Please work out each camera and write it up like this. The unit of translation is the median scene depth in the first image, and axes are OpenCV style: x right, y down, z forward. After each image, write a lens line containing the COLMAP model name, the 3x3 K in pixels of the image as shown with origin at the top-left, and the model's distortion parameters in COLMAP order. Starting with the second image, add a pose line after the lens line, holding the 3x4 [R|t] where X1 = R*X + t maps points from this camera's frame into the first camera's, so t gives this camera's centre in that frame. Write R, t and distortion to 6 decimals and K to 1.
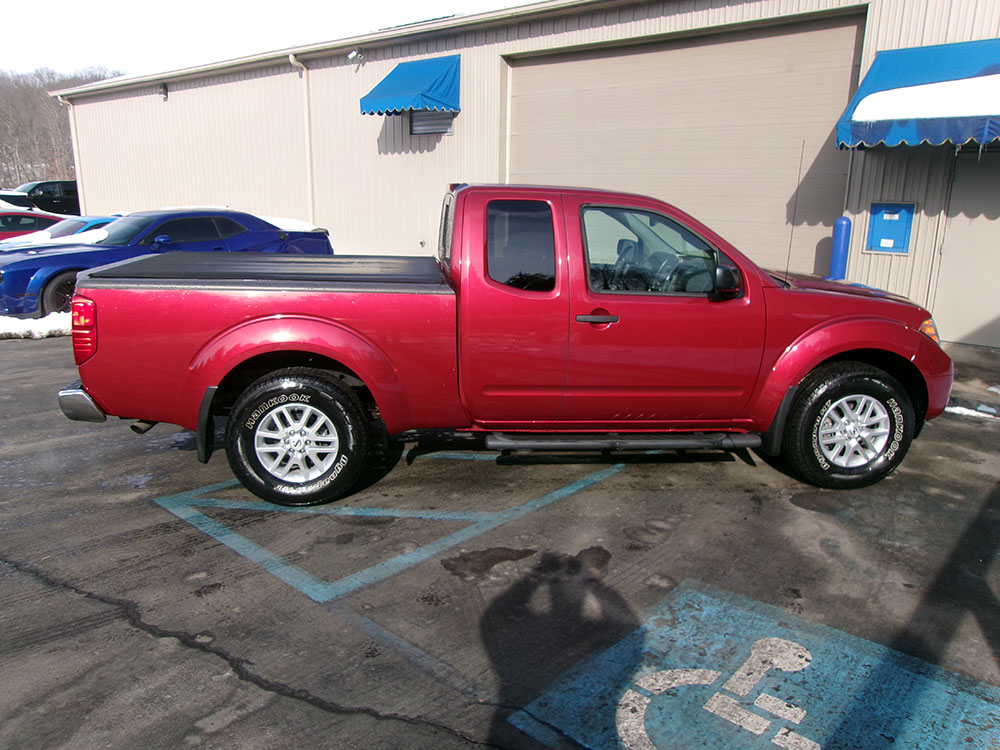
lens RADIAL K [[776.1, 0, 497.1], [0, 776.1, 376.0], [0, 0, 1]] dist [-0.030472, 0.062853]
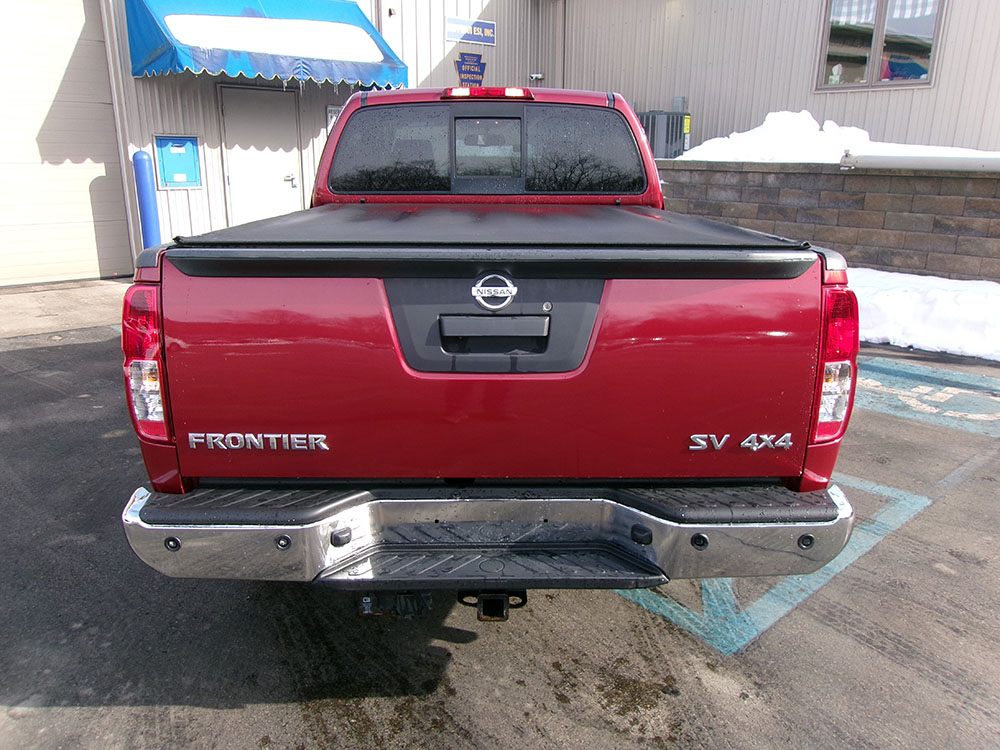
lens RADIAL K [[775.7, 0, 500.0], [0, 775.7, 375.0], [0, 0, 1]] dist [-0.037060, 0.059677]
pose [[0.096657, -0.289800, 0.952194, -0.507896], [0.233368, 0.936604, 0.261366, -0.112095], [-0.967573, 0.196949, 0.158160, 0.570046]]
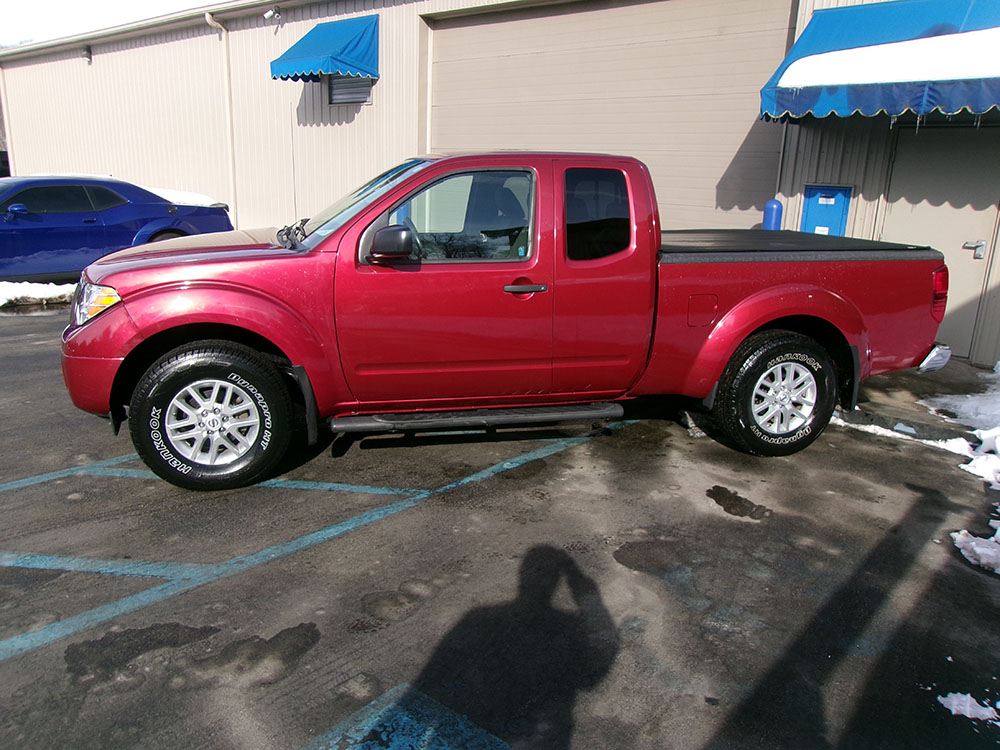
lens RADIAL K [[776.1, 0, 497.1], [0, 776.1, 376.0], [0, 0, 1]] dist [-0.030472, 0.062853]
pose [[0.999690, 0.021669, 0.012234, 0.143272], [-0.021844, 0.999658, 0.014349, -0.012803], [-0.011919, -0.014611, 0.999822, 0.136867]]
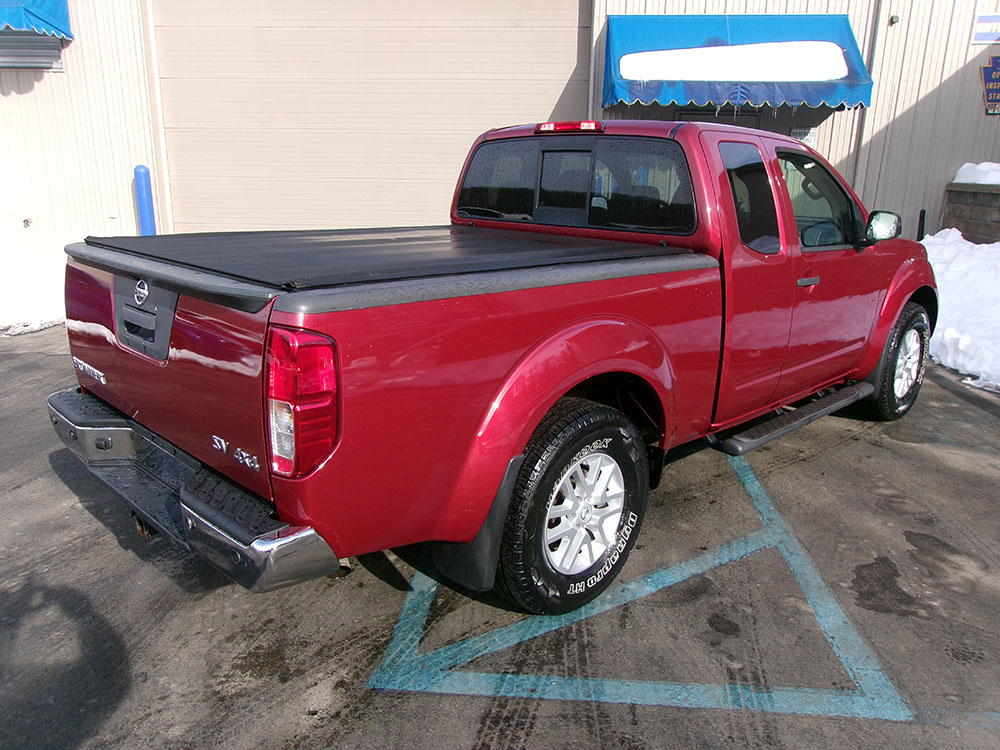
lens RADIAL K [[776.1, 0, 497.1], [0, 776.1, 376.0], [0, 0, 1]] dist [-0.030472, 0.062853]
pose [[0.787246, -0.167465, 0.593463, -0.365459], [0.144685, 0.985714, 0.086223, -0.050404], [-0.599424, 0.017987, 0.800229, 0.278390]]
